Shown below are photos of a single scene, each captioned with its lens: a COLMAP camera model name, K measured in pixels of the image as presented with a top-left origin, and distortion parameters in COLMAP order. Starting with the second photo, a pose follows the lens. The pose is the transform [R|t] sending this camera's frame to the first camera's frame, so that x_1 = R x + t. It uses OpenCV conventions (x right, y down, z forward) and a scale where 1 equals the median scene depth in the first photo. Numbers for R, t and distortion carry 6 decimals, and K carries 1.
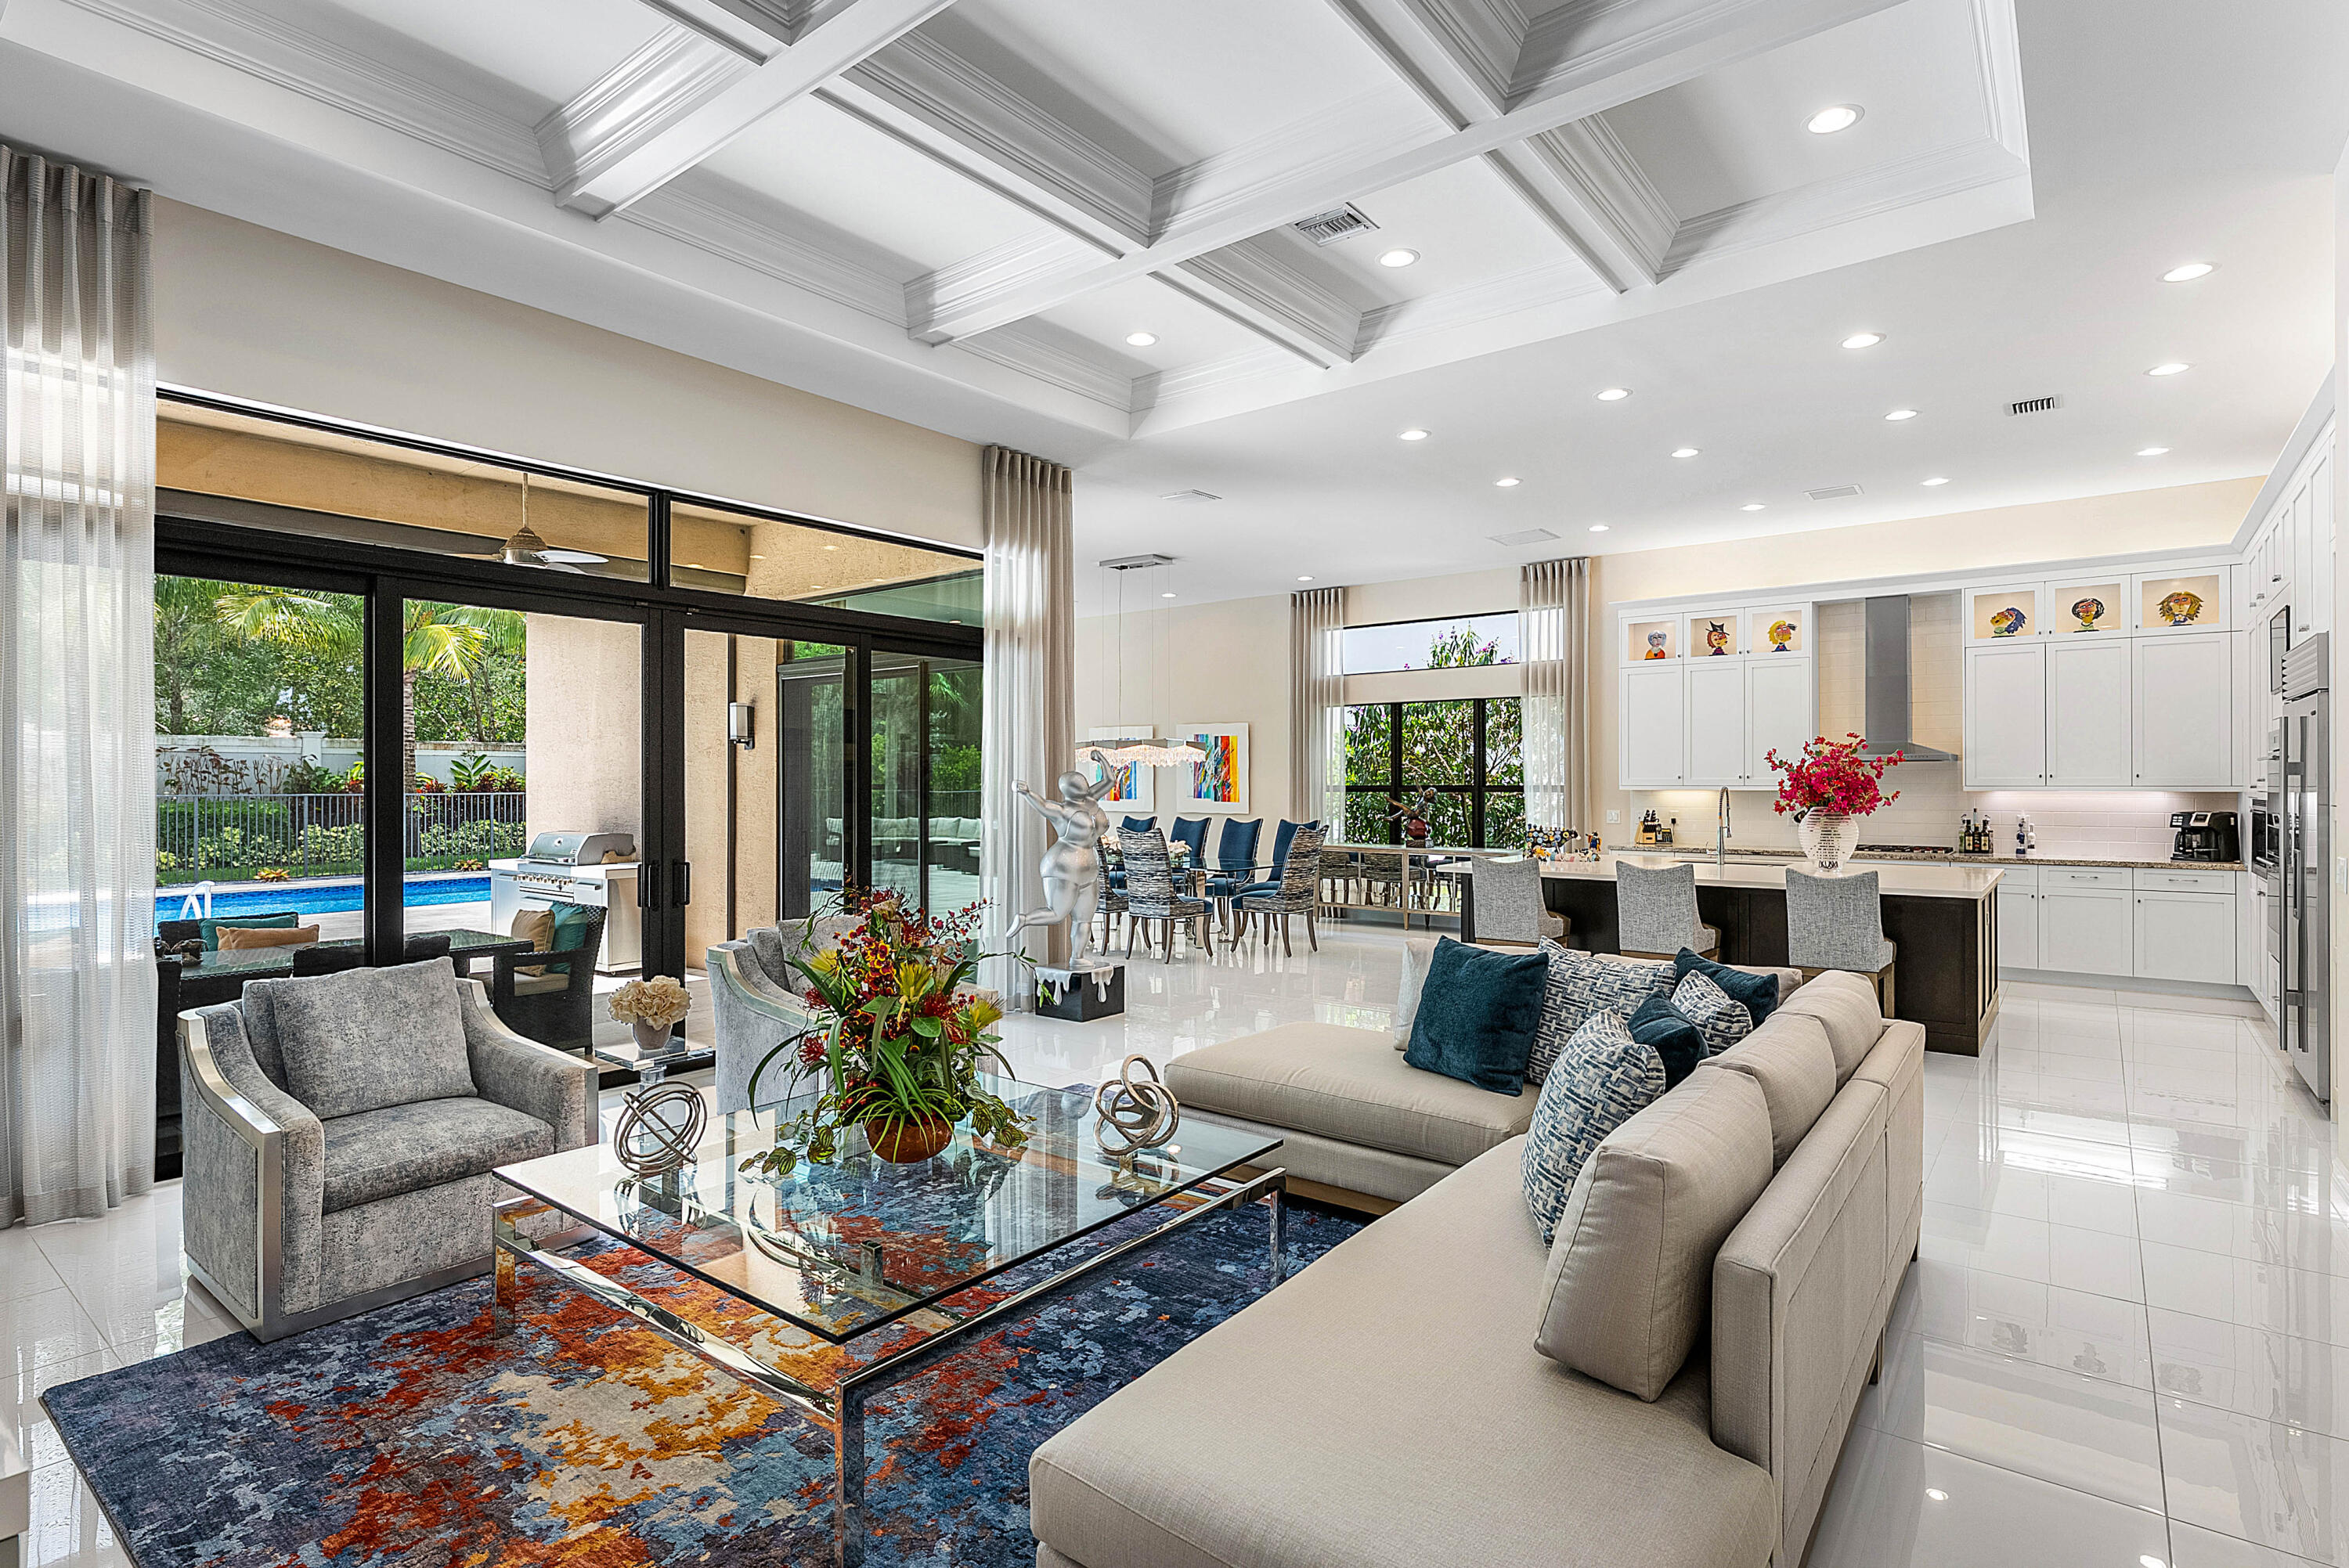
lens RADIAL K [[1167.1, 0, 1222.0], [0, 1167.1, 781.0], [0, 0, 1]] dist [-0.000859, -0.000019]
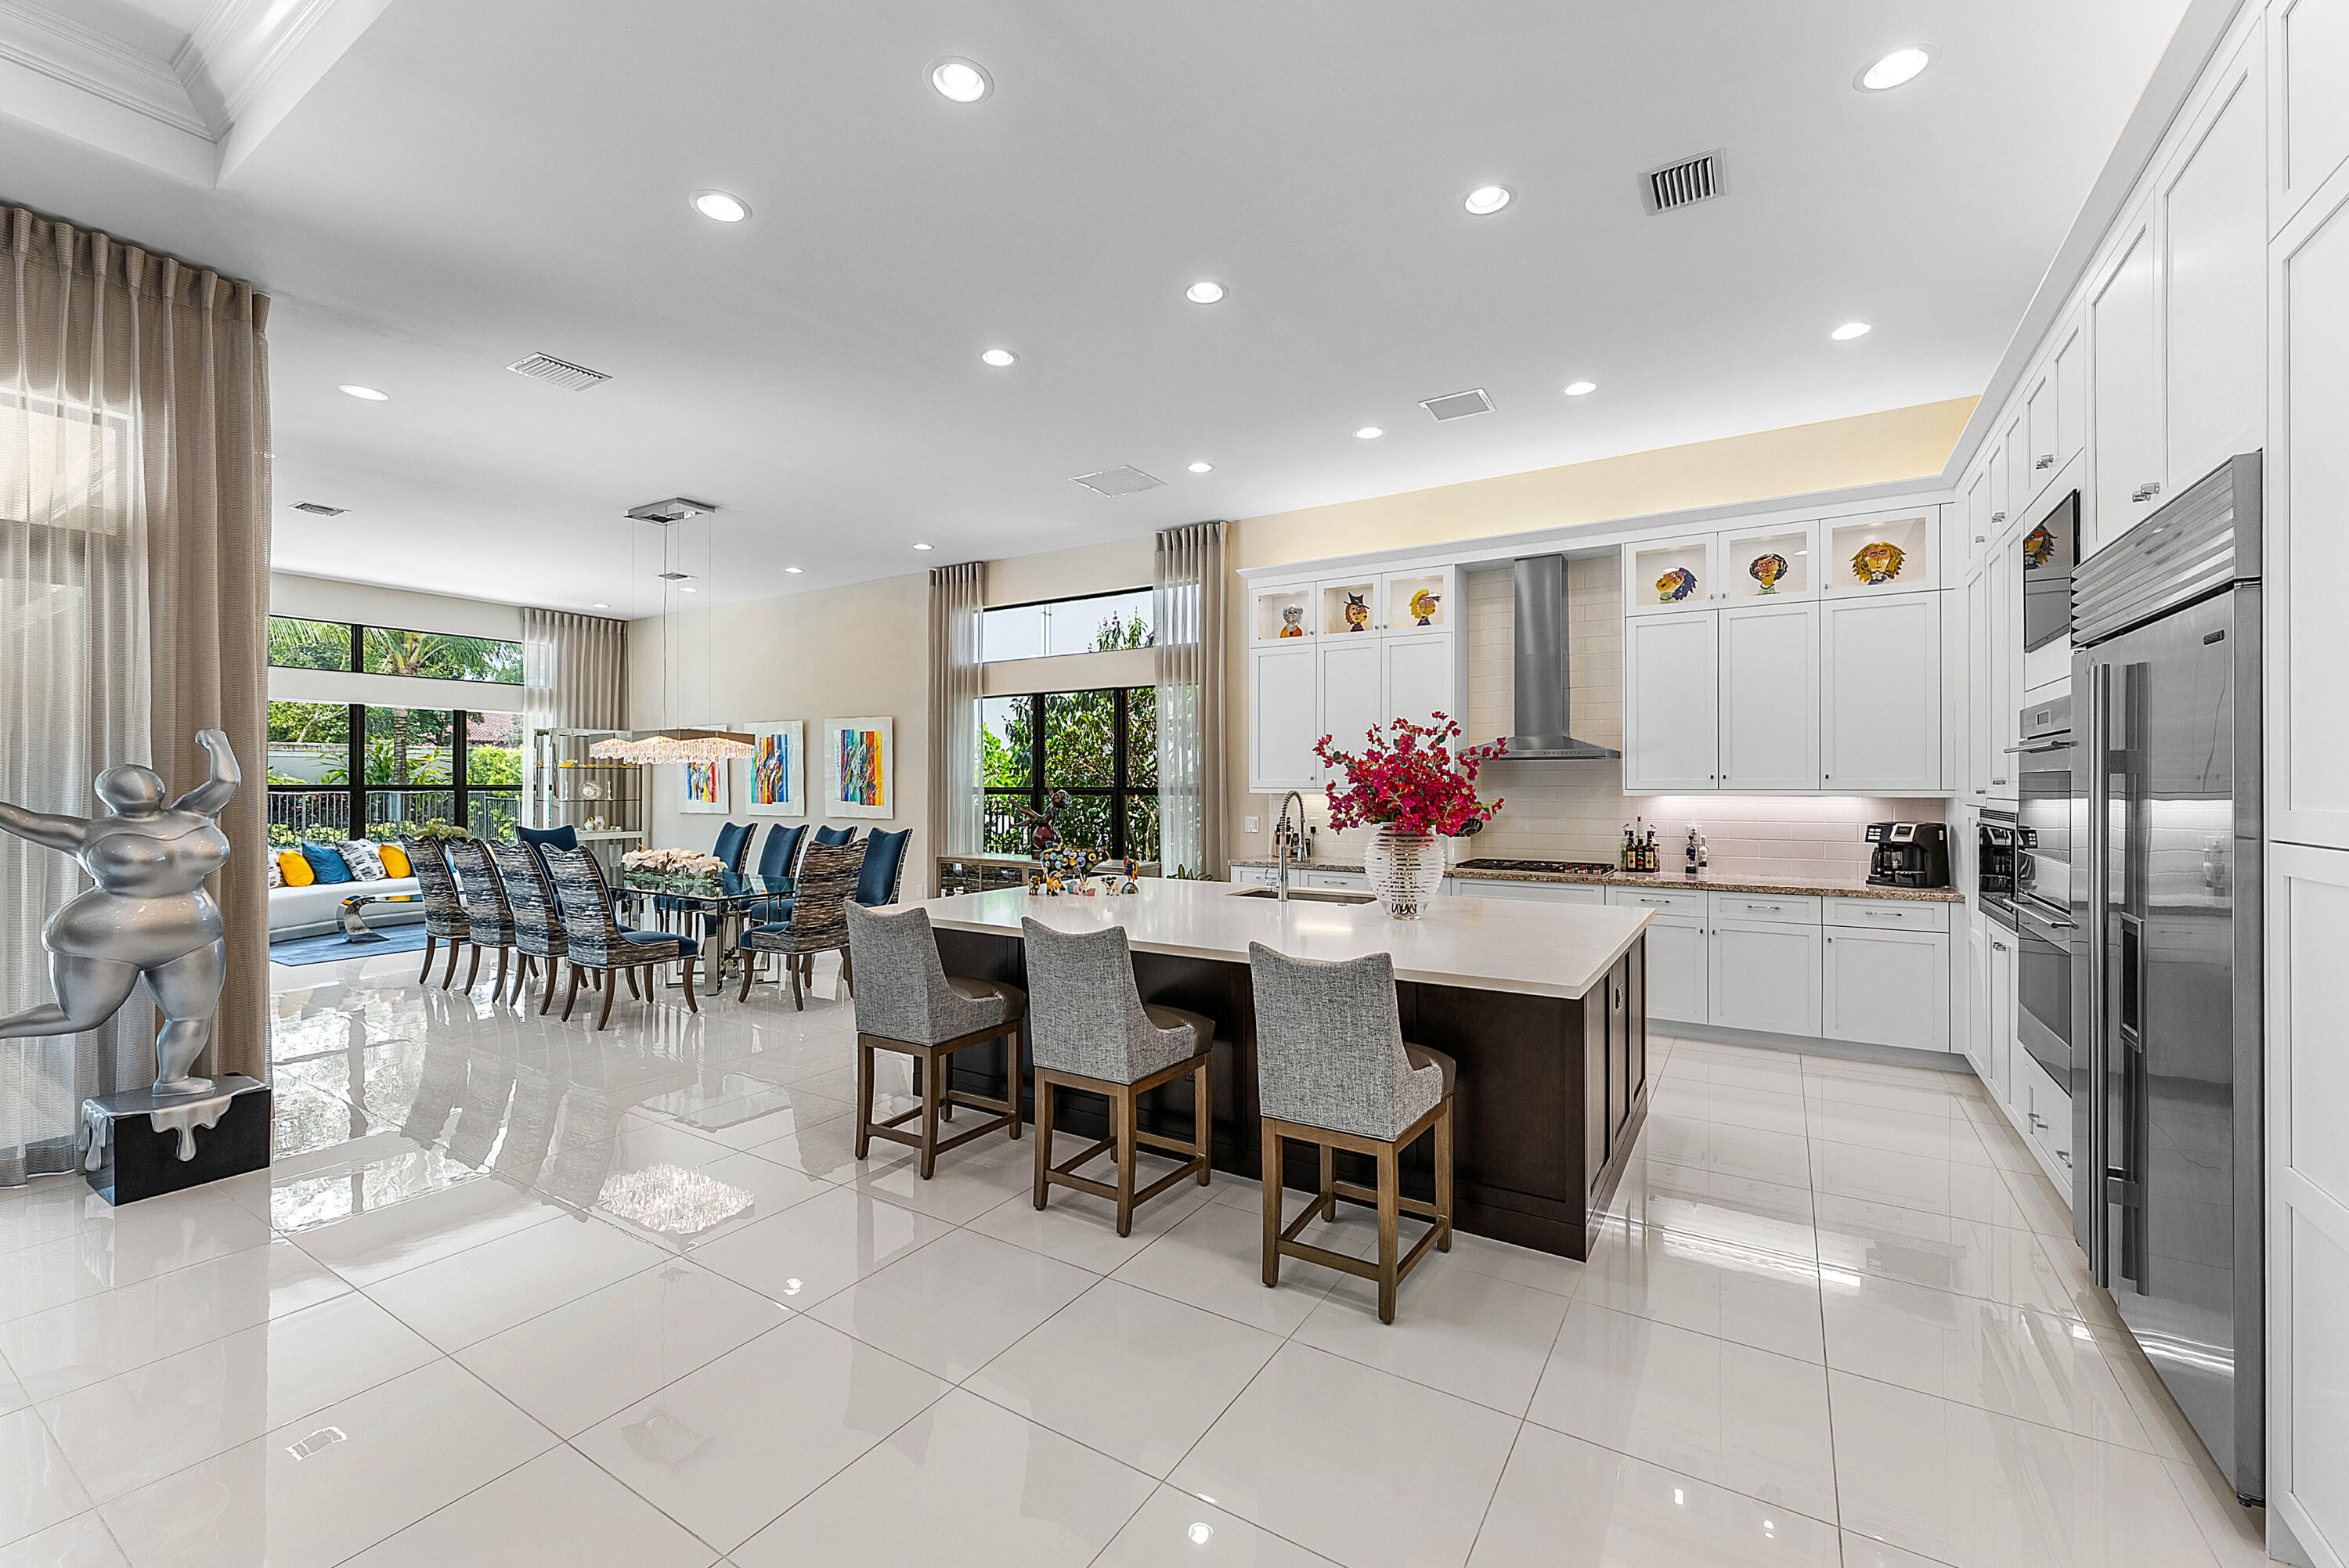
lens RADIAL K [[952.5, 0, 1209.8], [0, 952.5, 780.9], [0, 0, 1]] dist [0.000608, -0.000001]
pose [[0.994546, 0.001331, 0.104287, 0.263033], [-0.001196, 0.999998, -0.001363, -0.000163], [-0.104289, 0.001231, 0.994546, 0.349868]]
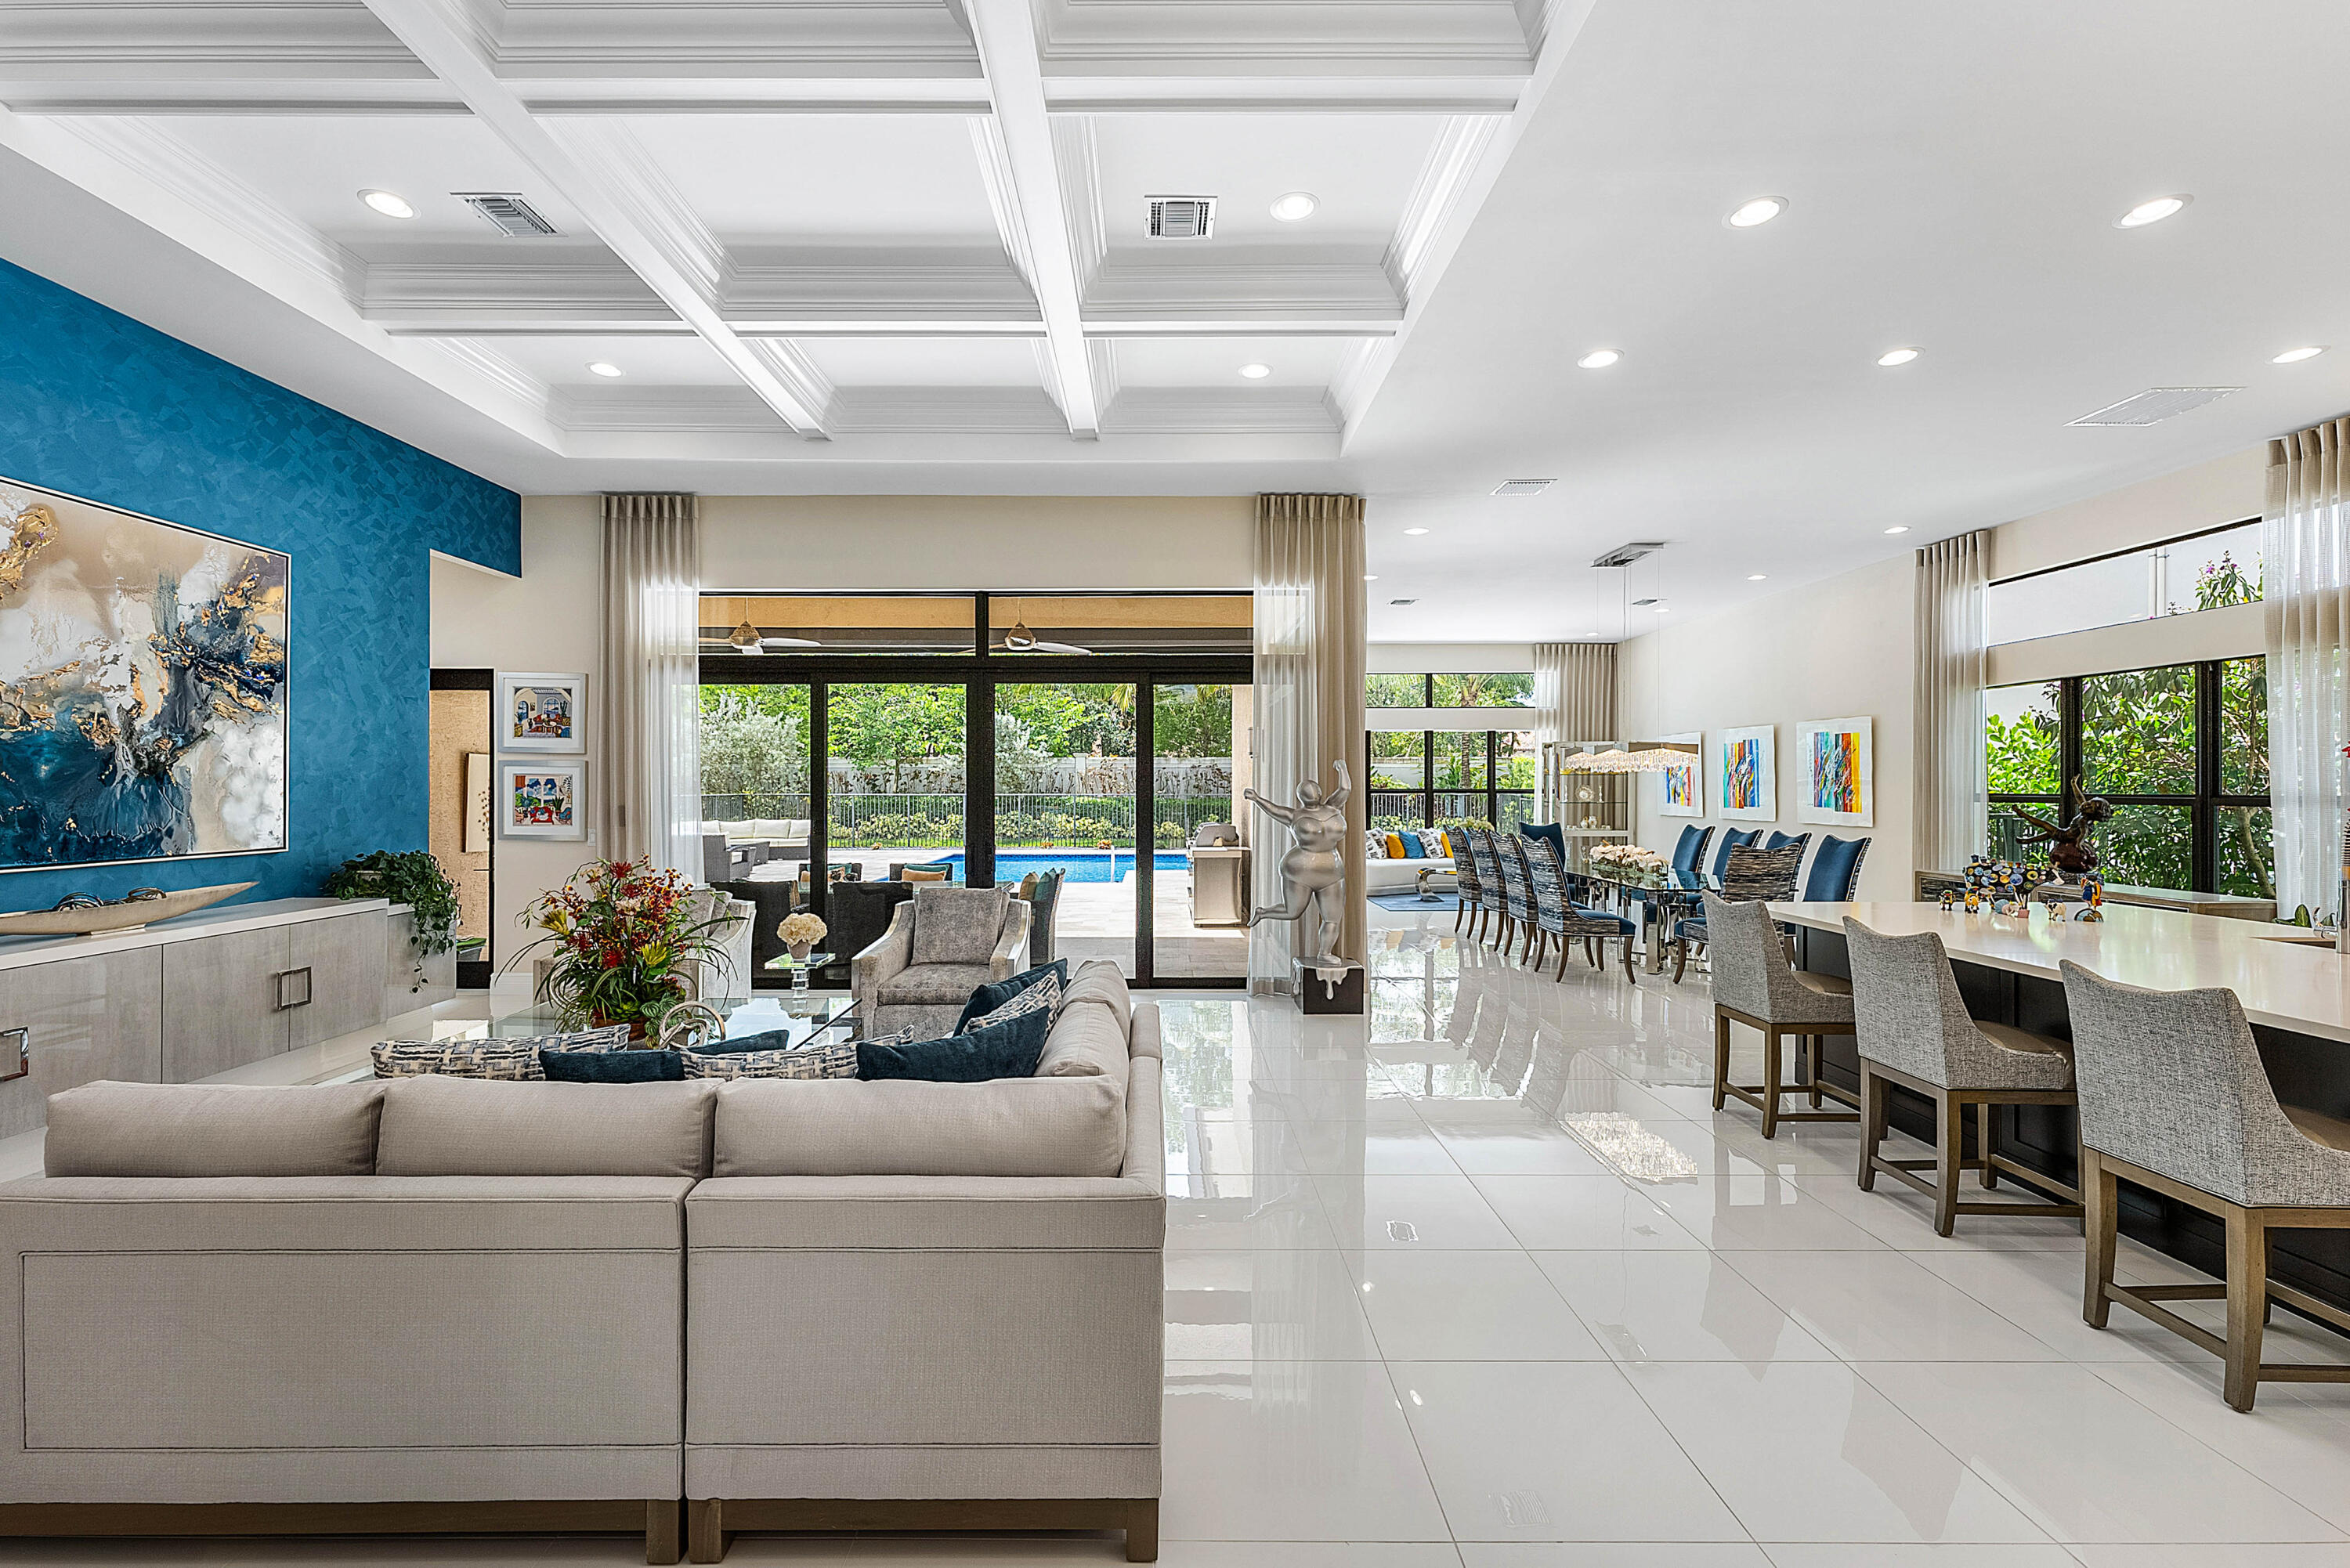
lens RADIAL K [[976.7, 0, 1146.3], [0, 976.7, 790.1], [0, 0, 1]] dist [0.002521, 0.000078]
pose [[0.600580, 0.003866, -0.799555, 0.371809], [0.001154, 0.999983, 0.005703, -0.003412], [0.799564, -0.004348, 0.600566, 0.250154]]
